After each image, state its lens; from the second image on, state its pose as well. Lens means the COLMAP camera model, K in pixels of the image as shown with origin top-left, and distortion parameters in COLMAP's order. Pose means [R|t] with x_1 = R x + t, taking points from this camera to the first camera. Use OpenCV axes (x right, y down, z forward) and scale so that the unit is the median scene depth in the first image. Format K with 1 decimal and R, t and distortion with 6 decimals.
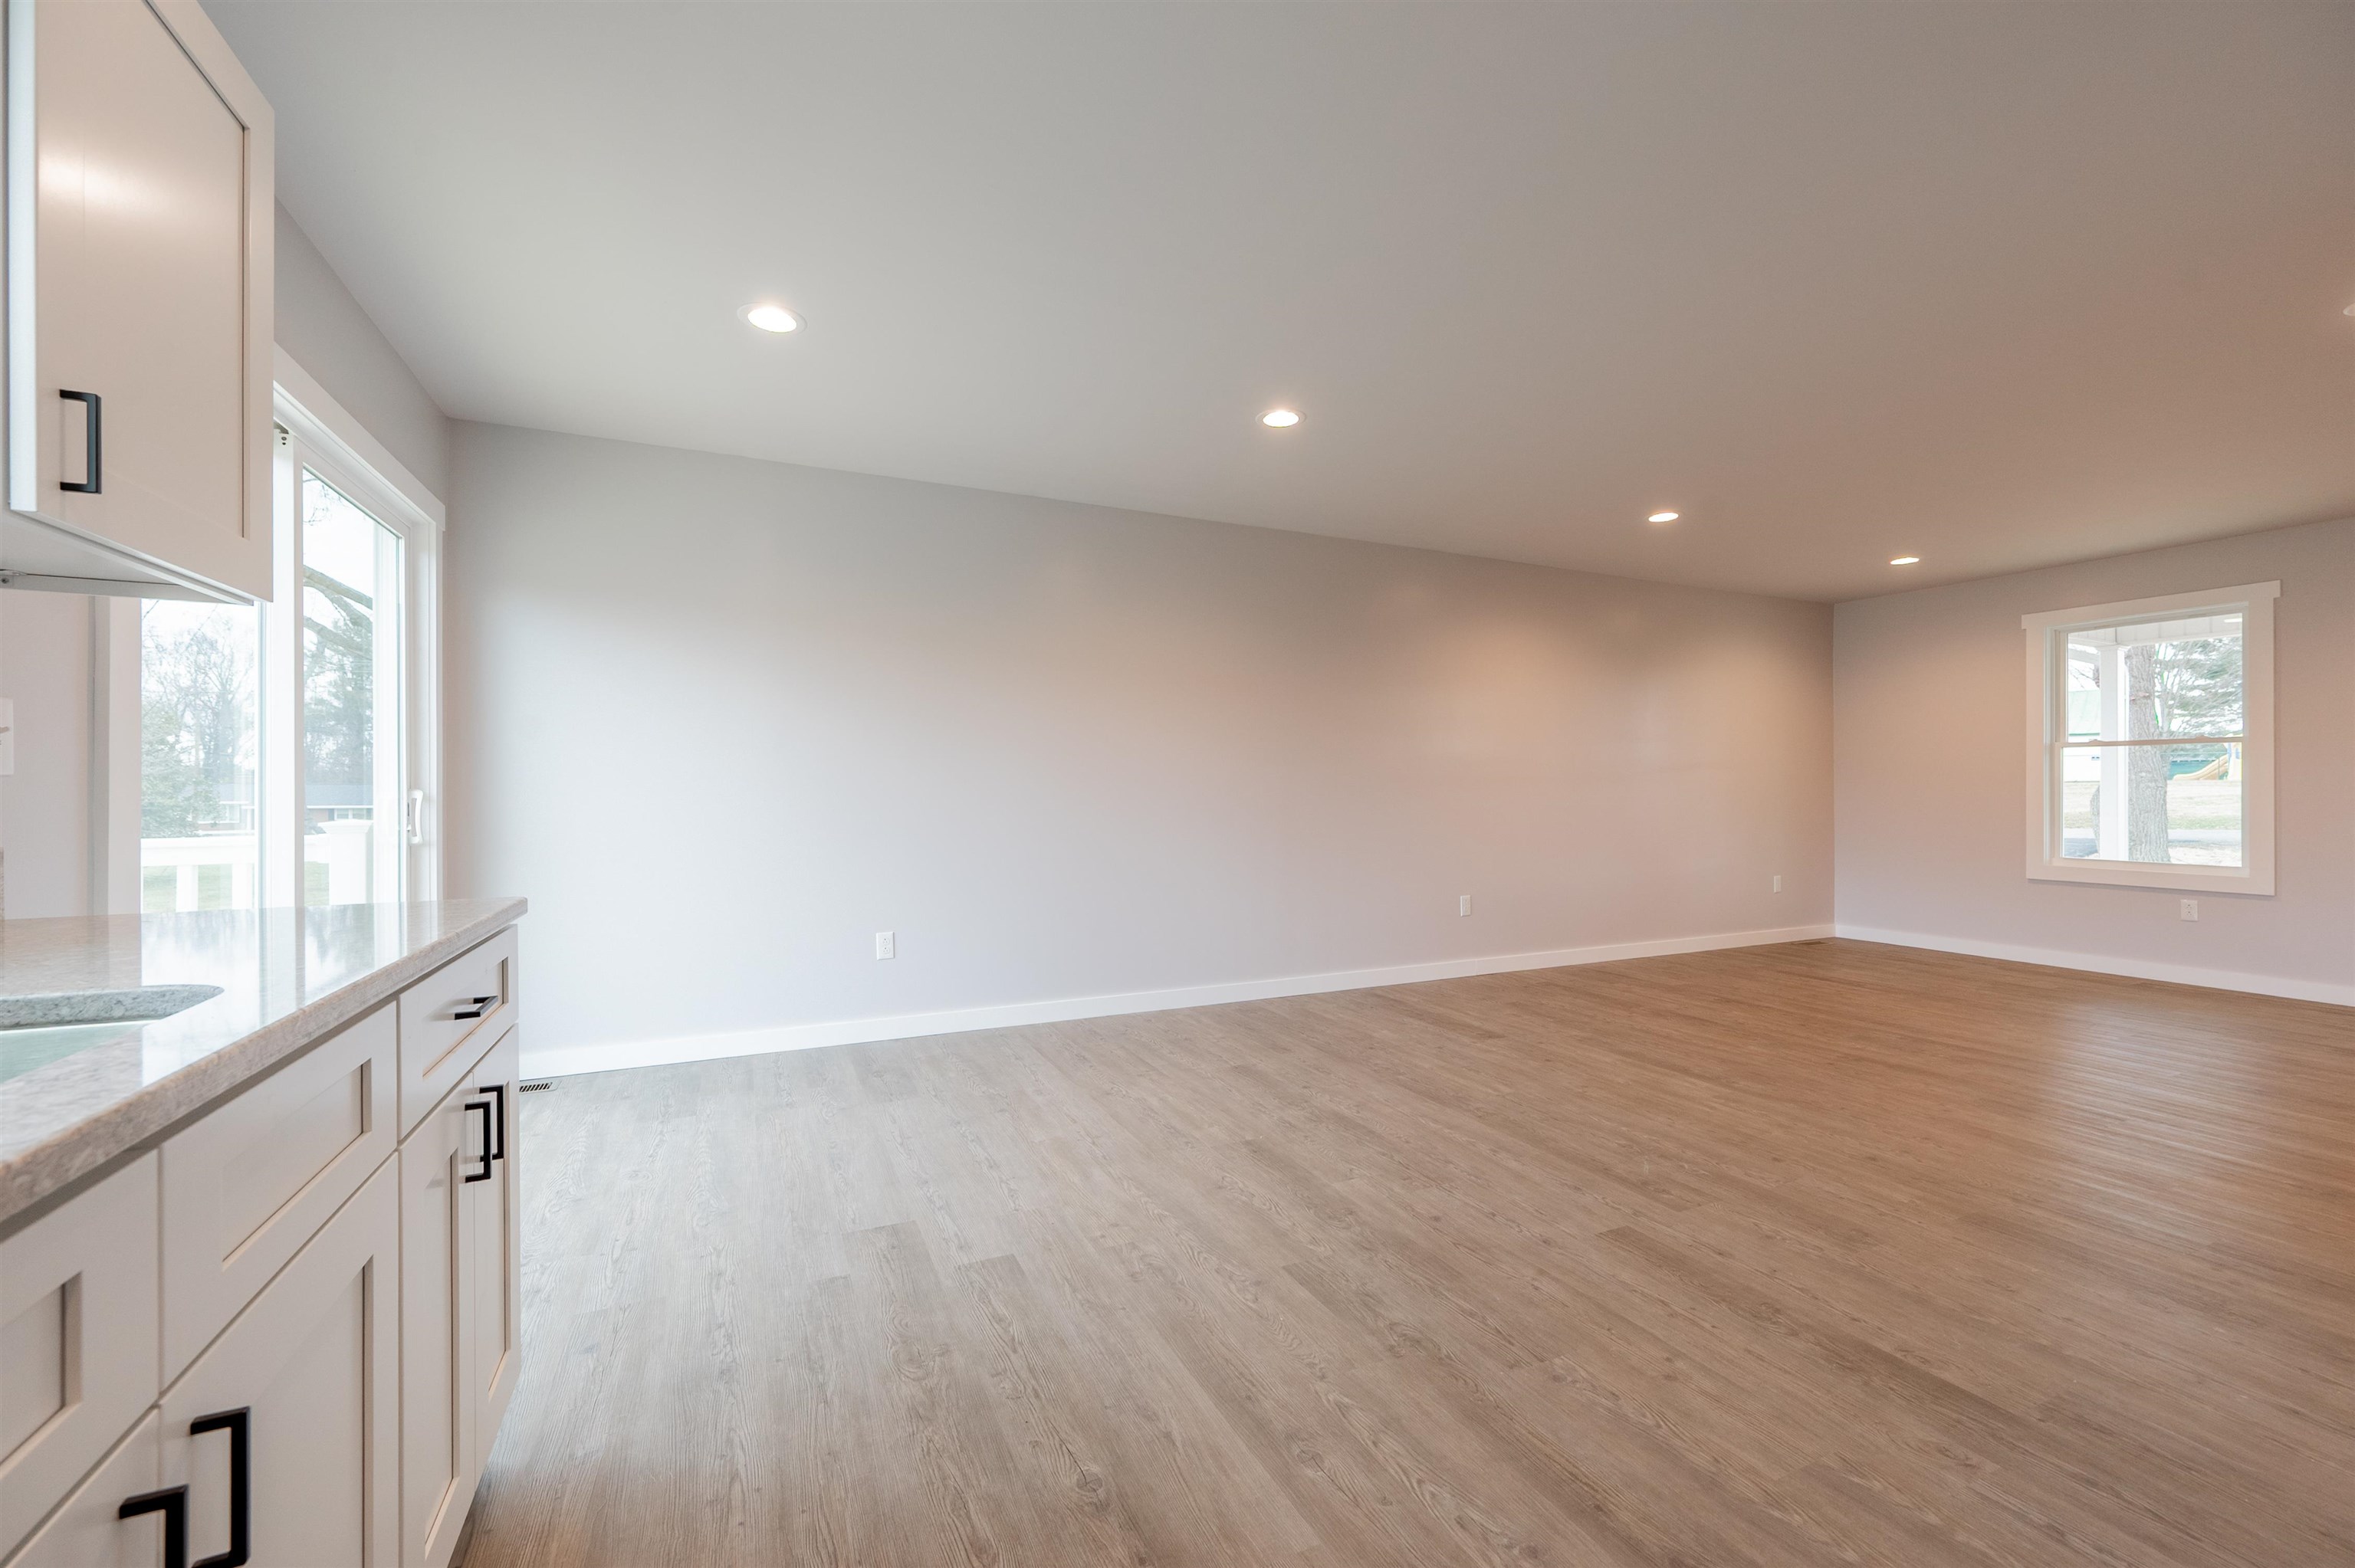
lens RADIAL K [[950.6, 0, 1182.1], [0, 950.6, 787.3], [0, 0, 1]] dist [0.002530, -0.000171]
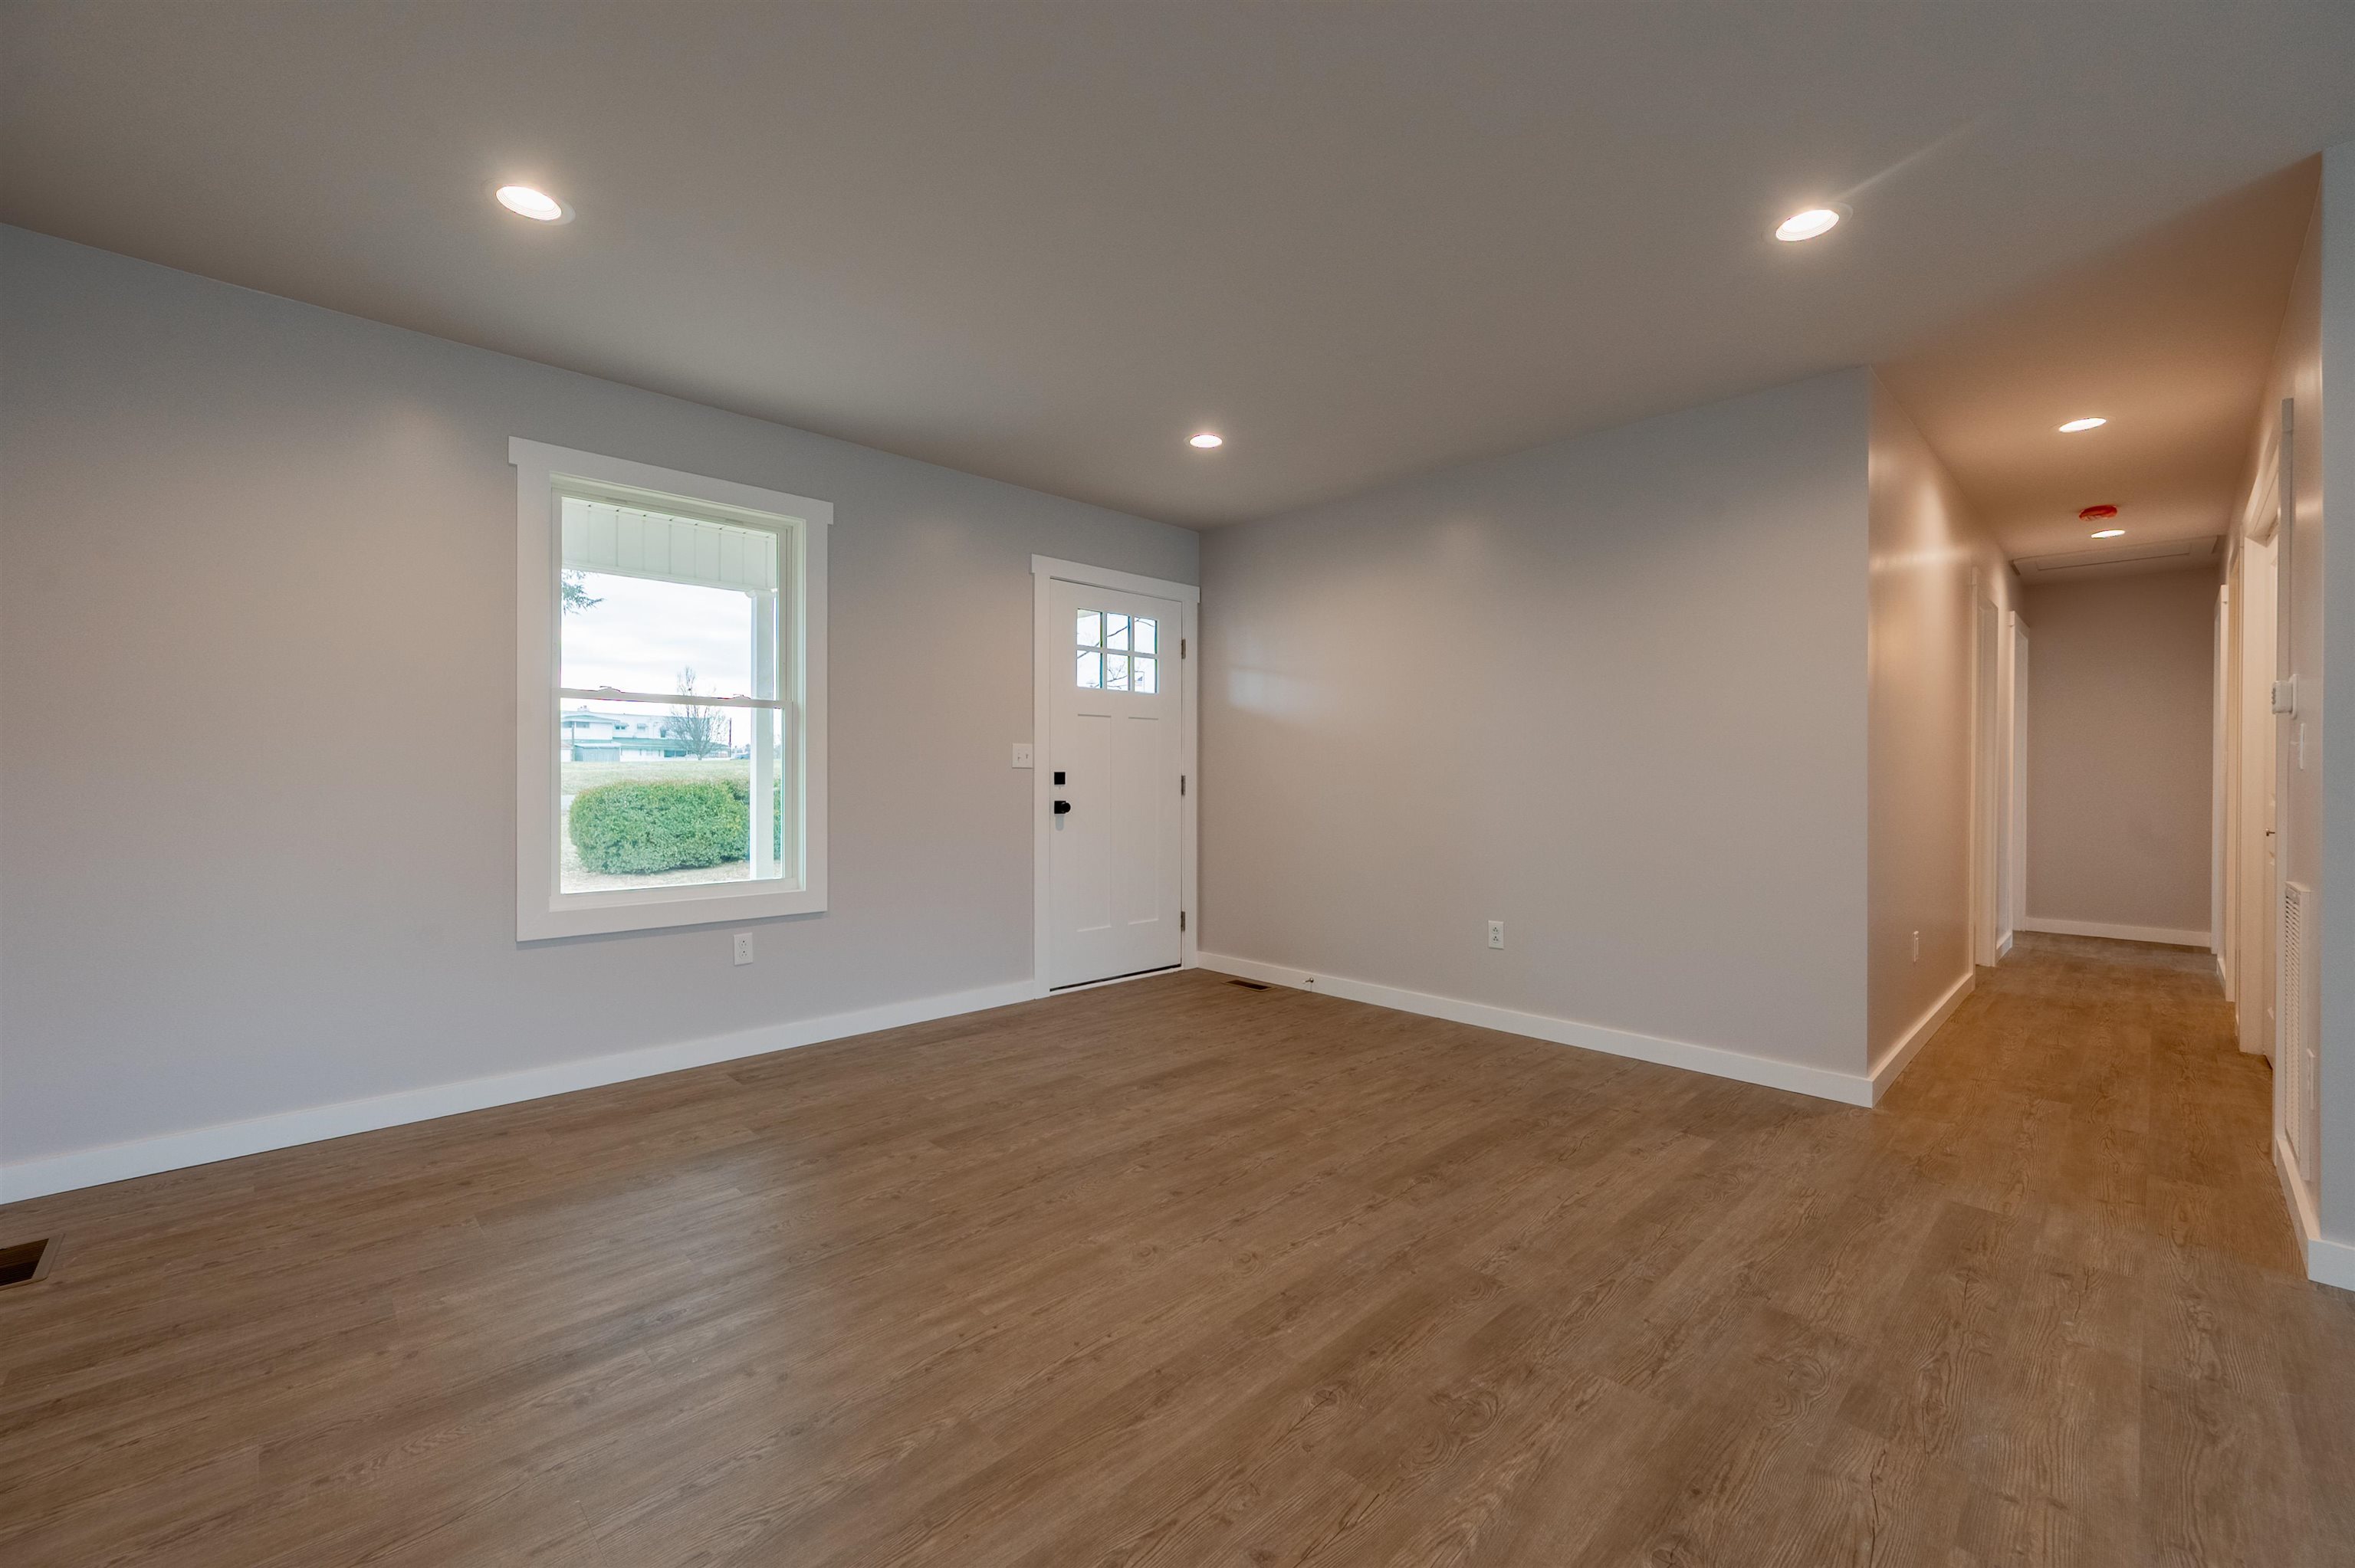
lens RADIAL K [[950.6, 0, 1163.5], [0, 950.6, 785.0], [0, 0, 1]] dist [0.002530, -0.000171]
pose [[-0.312857, -0.012347, 0.949720, 0.643365], [-0.007768, 0.999915, 0.010440, 0.003310], [-0.949769, -0.004111, -0.312926, 1.915228]]
